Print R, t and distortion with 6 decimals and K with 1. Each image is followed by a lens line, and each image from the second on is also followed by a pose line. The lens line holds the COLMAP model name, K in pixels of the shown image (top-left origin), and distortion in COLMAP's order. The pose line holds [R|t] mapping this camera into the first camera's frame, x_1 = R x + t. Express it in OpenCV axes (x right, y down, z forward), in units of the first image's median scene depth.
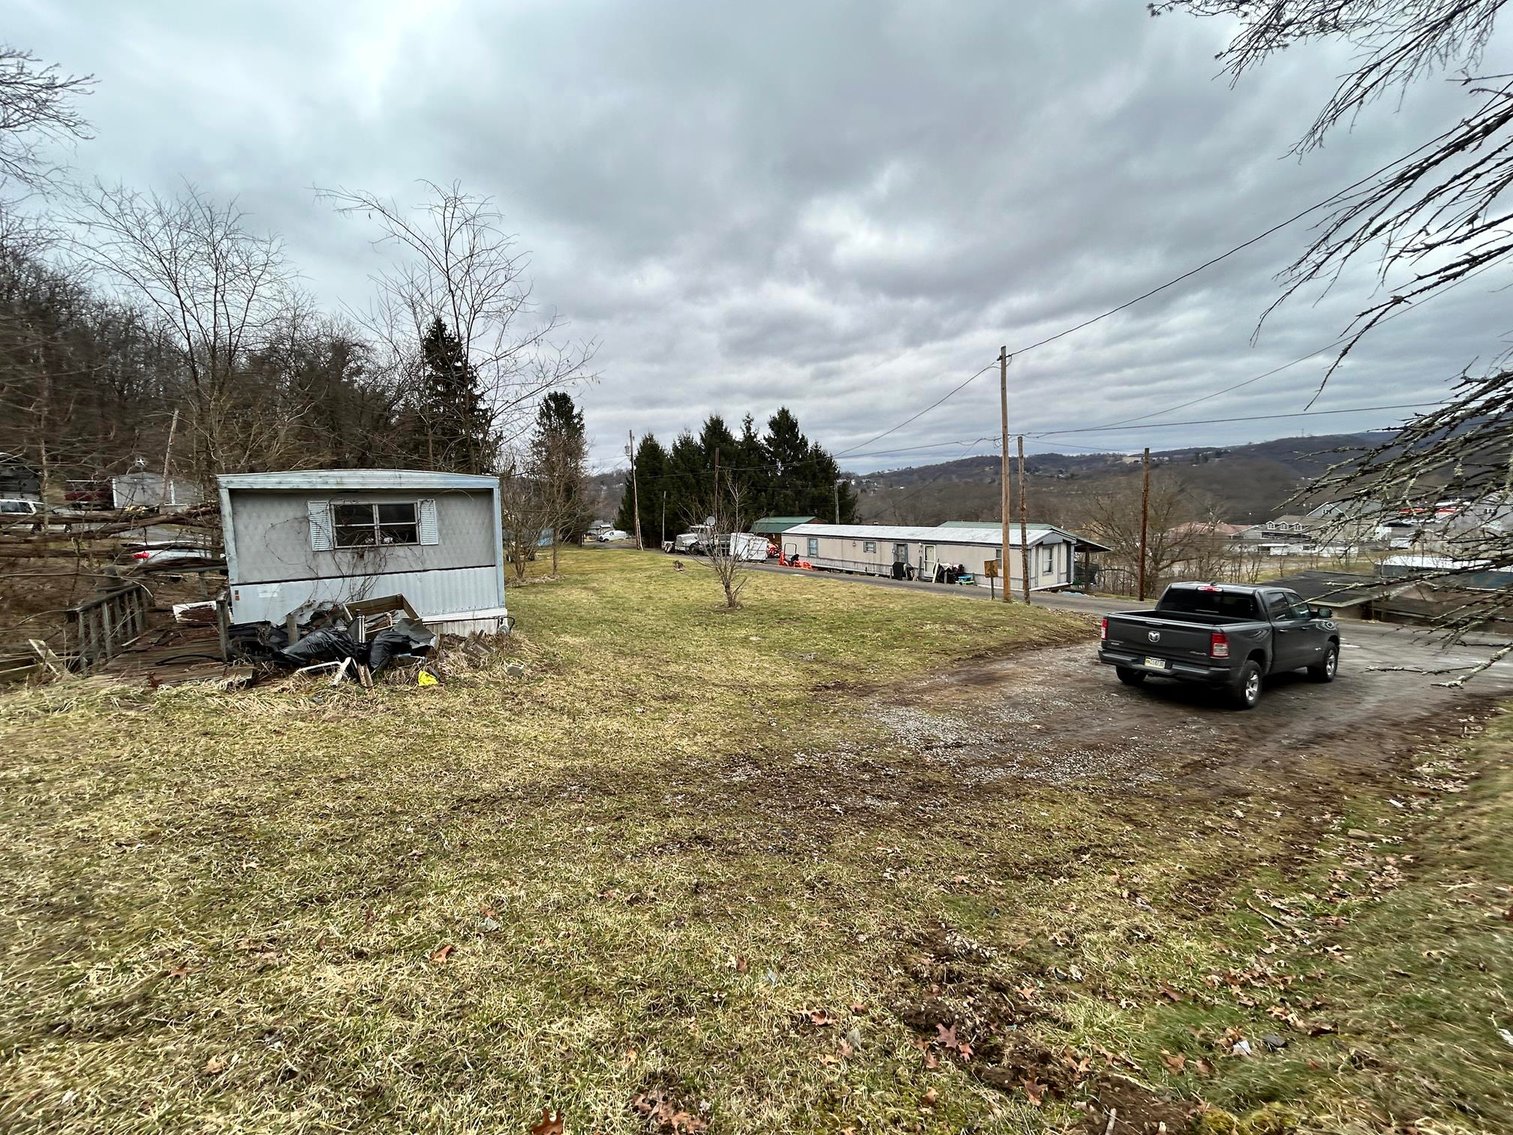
lens RADIAL K [[606.9, 0, 753.0], [0, 606.9, 563.7], [0, 0, 1]] dist [-0.000018, -0.000231]
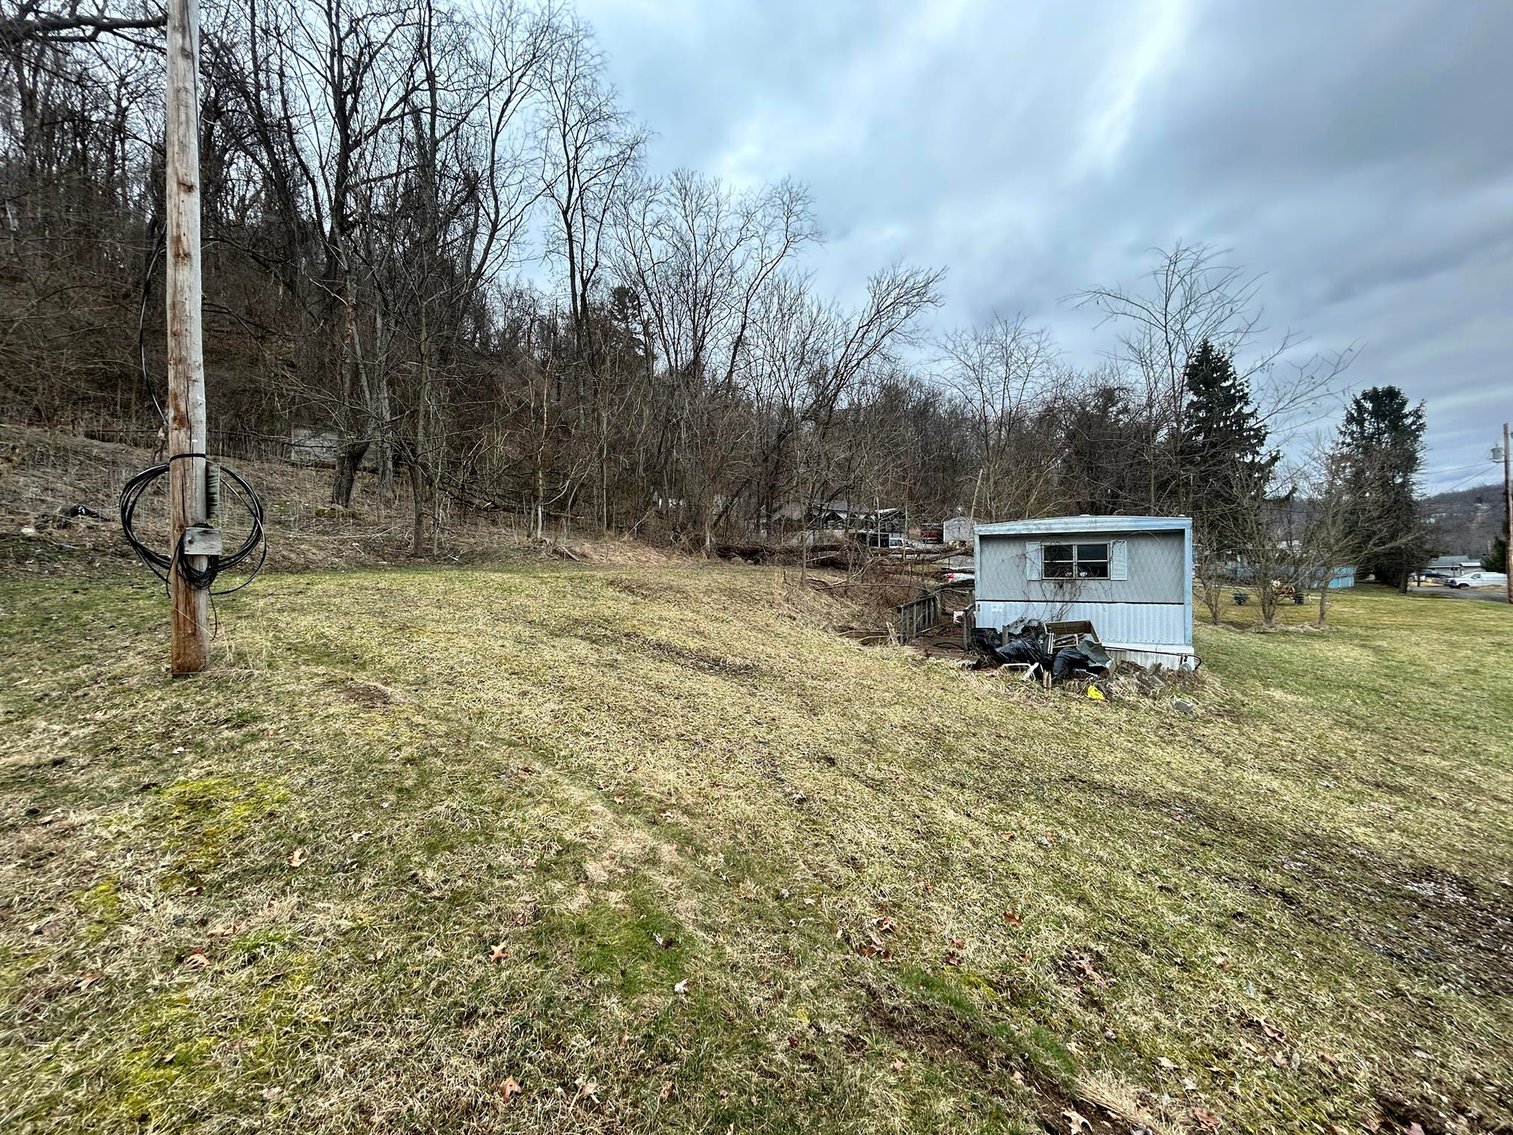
lens RADIAL K [[606.9, 0, 753.0], [0, 606.9, 563.7], [0, 0, 1]] dist [-0.000018, -0.000231]
pose [[0.434158, 0.028964, -0.900371, 0.210069], [-0.075118, 0.997166, -0.004144, -0.006269], [0.897699, 0.069433, 0.435103, -0.119611]]
